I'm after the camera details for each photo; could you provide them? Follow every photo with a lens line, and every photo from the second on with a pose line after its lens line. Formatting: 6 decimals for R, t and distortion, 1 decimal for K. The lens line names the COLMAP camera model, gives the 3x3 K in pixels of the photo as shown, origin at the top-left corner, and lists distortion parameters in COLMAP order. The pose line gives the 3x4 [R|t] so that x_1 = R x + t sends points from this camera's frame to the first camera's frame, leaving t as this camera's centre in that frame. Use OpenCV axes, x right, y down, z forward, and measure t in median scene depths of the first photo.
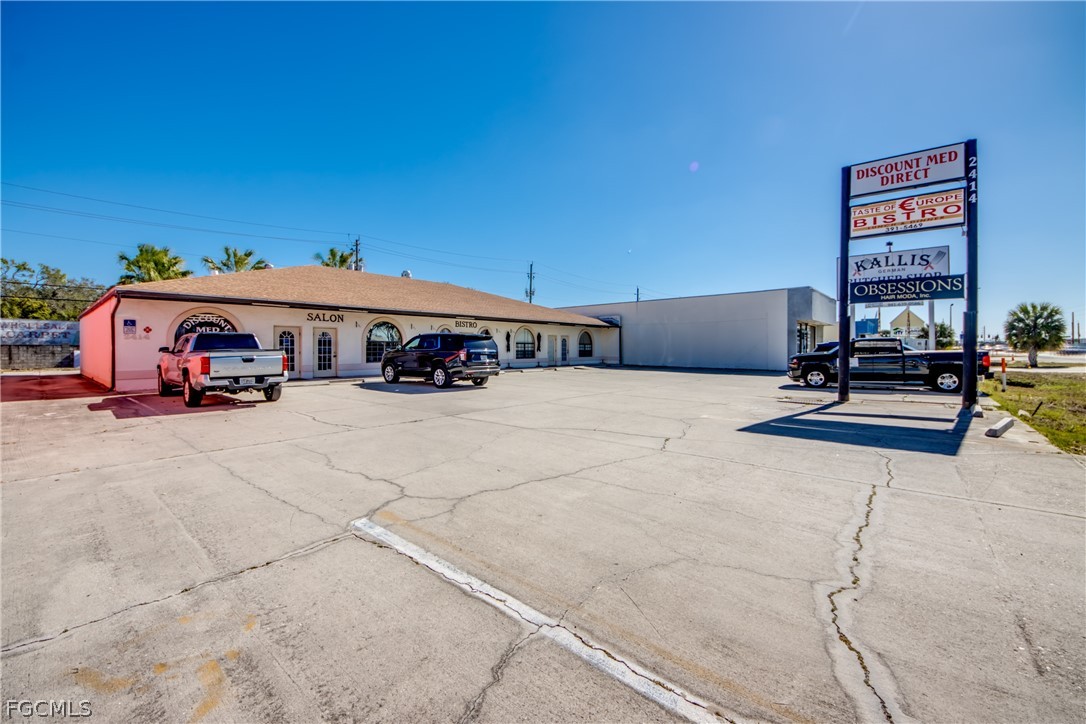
lens RADIAL K [[445.0, 0, 535.8], [0, 445.0, 348.7], [0, 0, 1]] dist [0.000519, -0.006957]
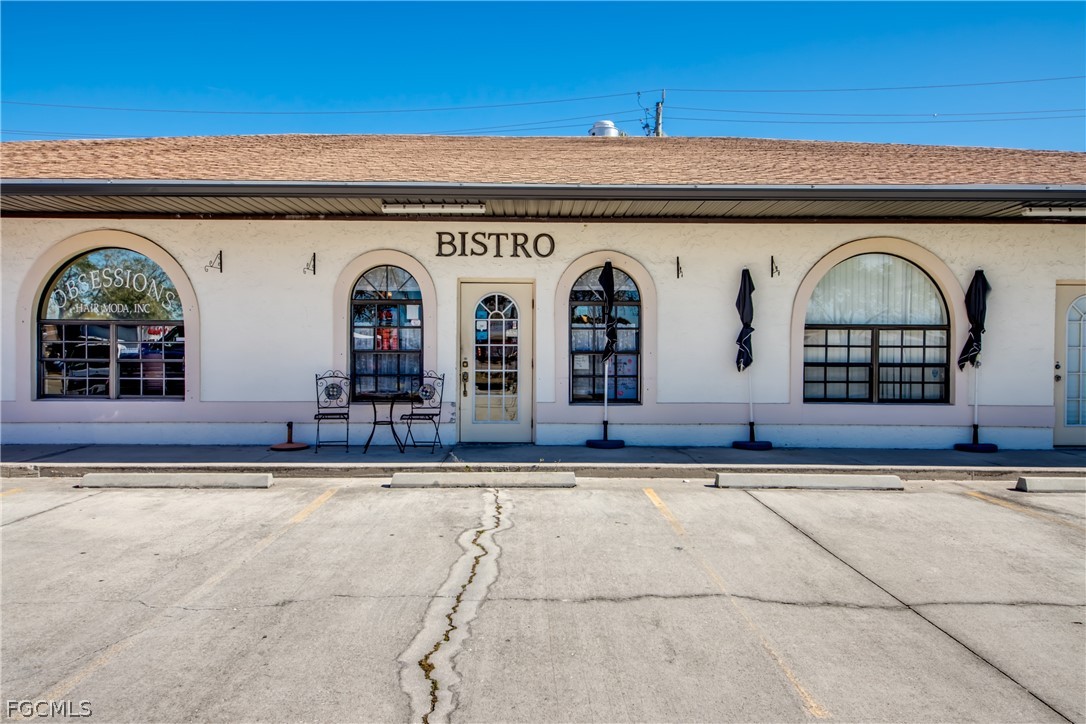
lens RADIAL K [[763.6, 0, 538.6], [0, 763.6, 360.2], [0, 0, 1]] dist [0.006858, -0.006282]
pose [[0.654585, 0.014200, -0.755855, 0.215285], [-0.006983, 0.999895, 0.012737, -0.000532], [0.755956, -0.003059, 0.654615, 1.062058]]
